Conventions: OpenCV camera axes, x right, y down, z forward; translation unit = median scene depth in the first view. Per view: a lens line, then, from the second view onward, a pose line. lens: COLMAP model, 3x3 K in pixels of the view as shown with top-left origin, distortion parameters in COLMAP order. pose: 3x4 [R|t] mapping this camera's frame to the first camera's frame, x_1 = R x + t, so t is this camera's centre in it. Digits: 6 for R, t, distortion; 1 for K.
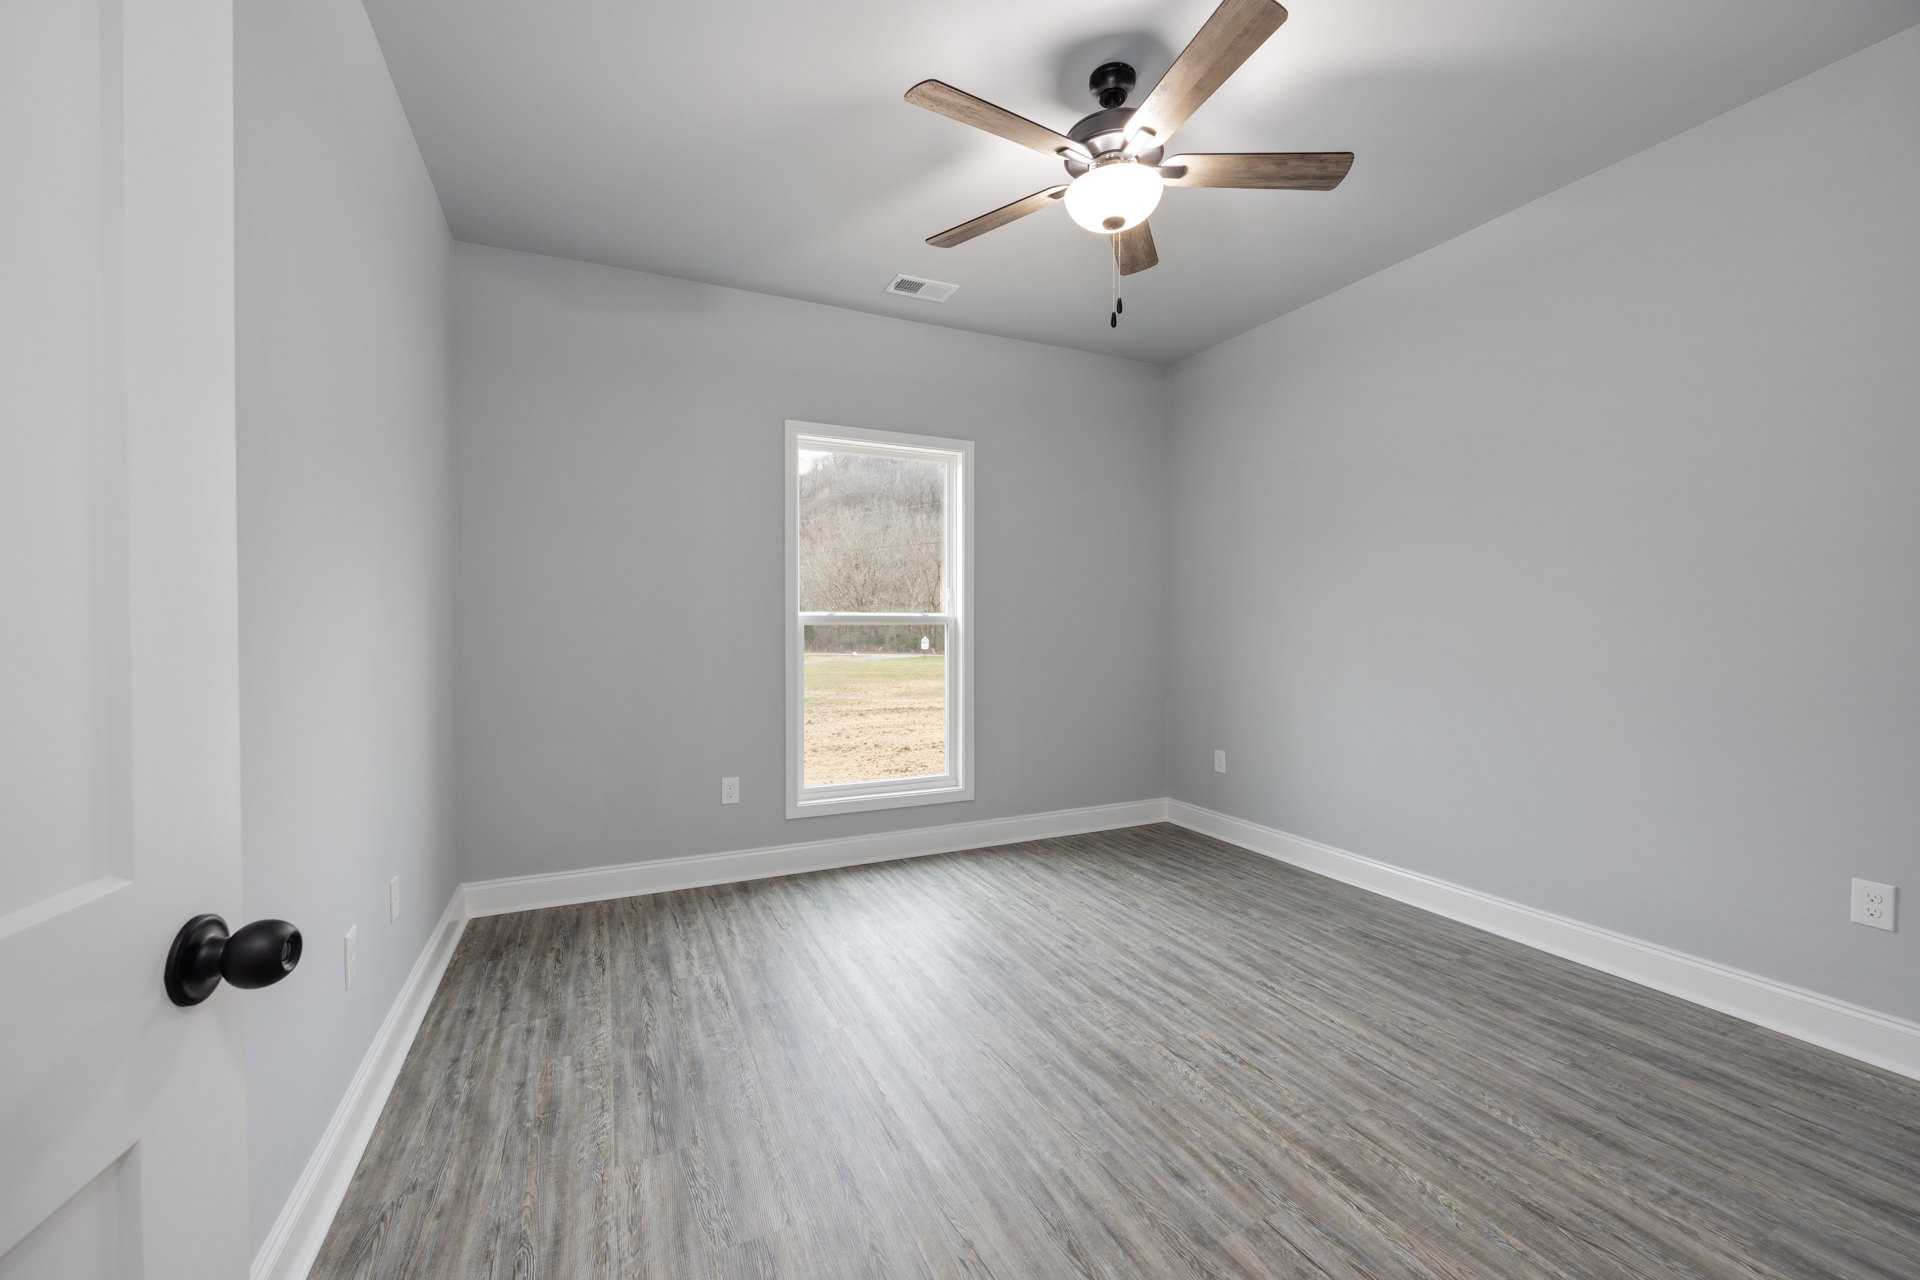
lens RADIAL K [[779.4, 0, 971.4], [0, 779.4, 640.1], [0, 0, 1]] dist [-0.001119, 0.000044]
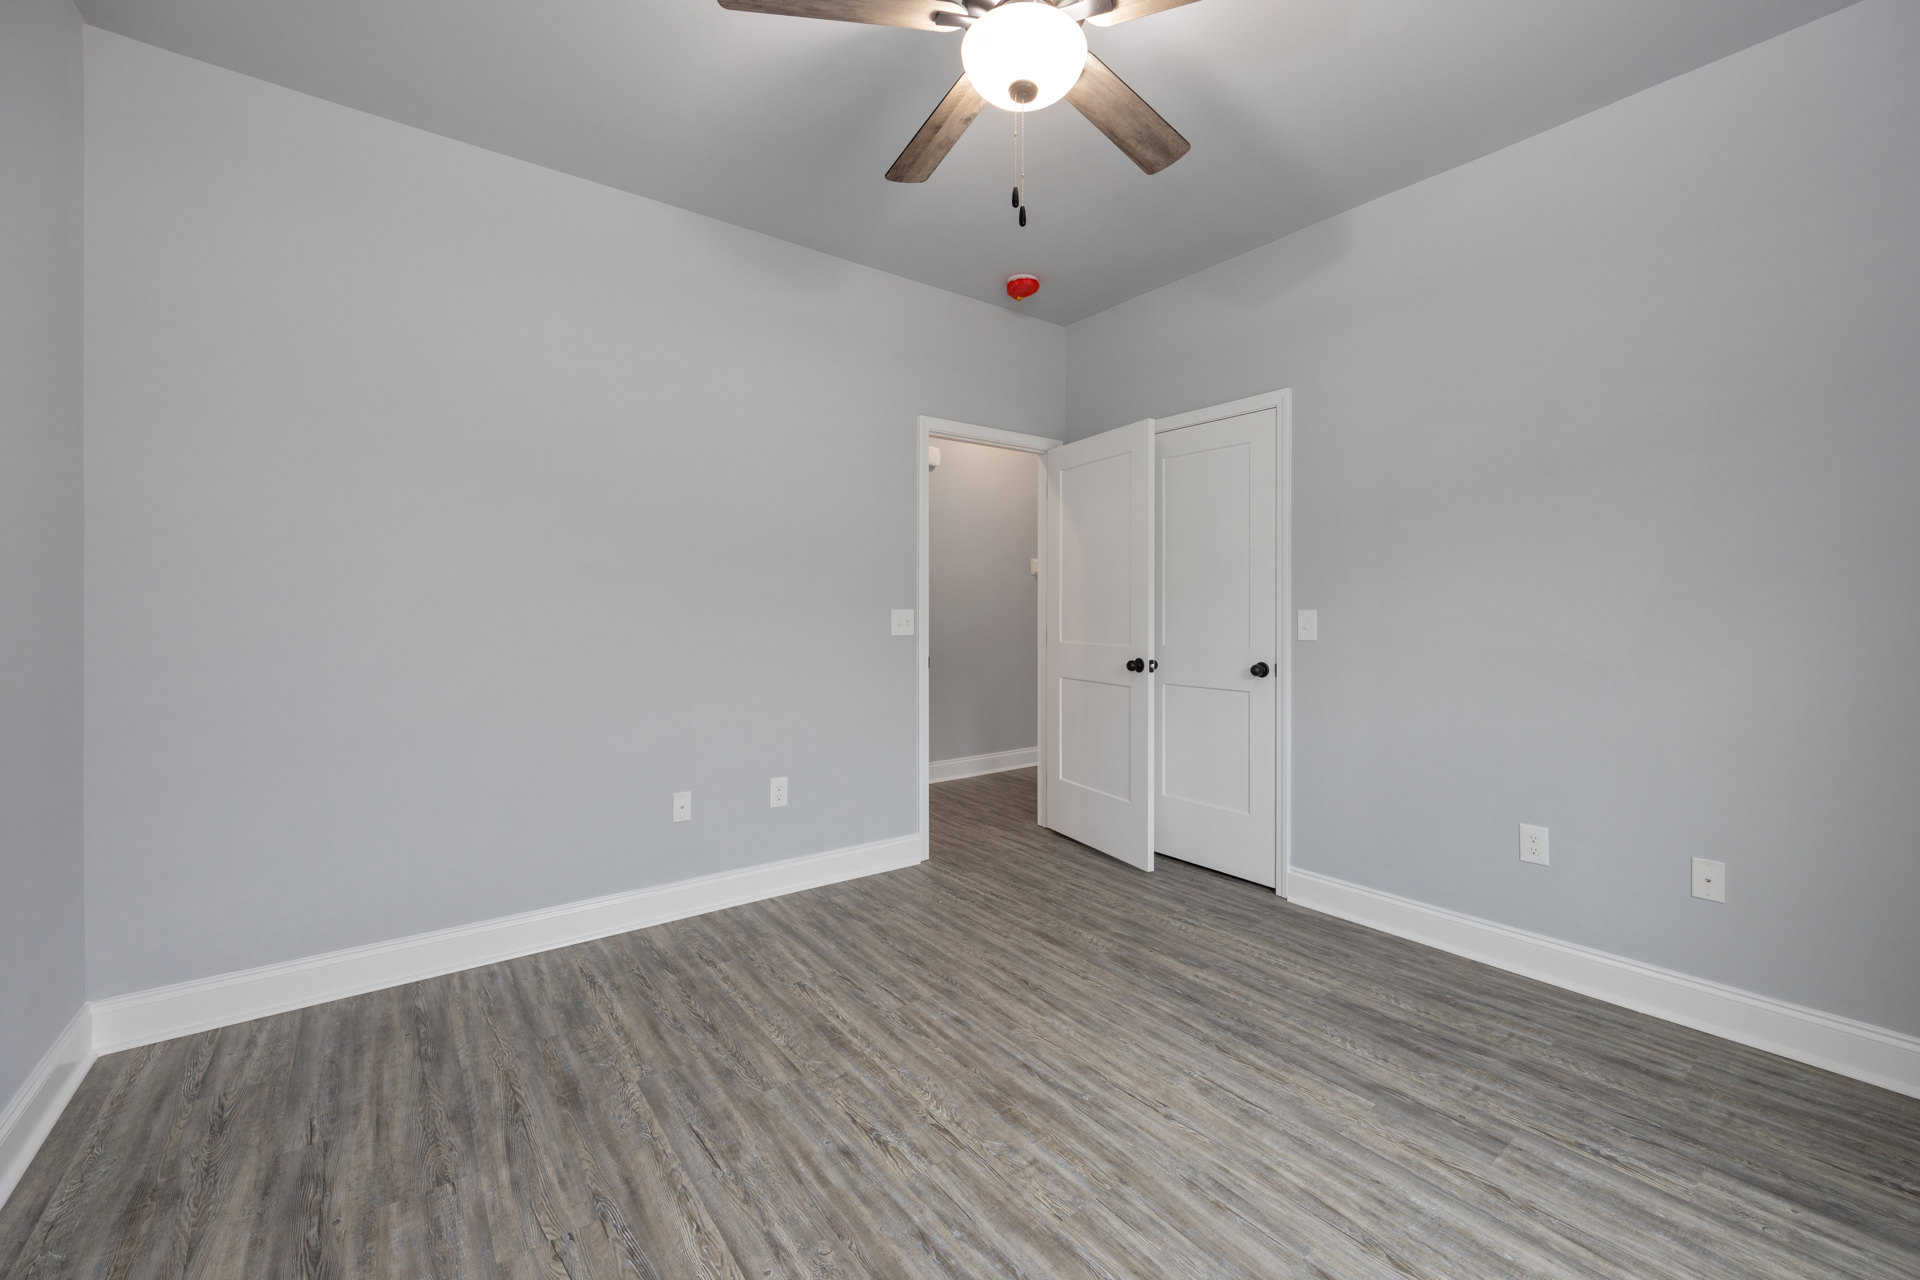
lens RADIAL K [[779.4, 0, 971.4], [0, 779.4, 640.1], [0, 0, 1]] dist [-0.001119, 0.000044]
pose [[-0.979383, 0.013025, -0.201593, 0.426790], [0.000735, 0.998143, 0.060915, -0.042505], [0.202012, 0.059511, -0.977573, 1.921055]]
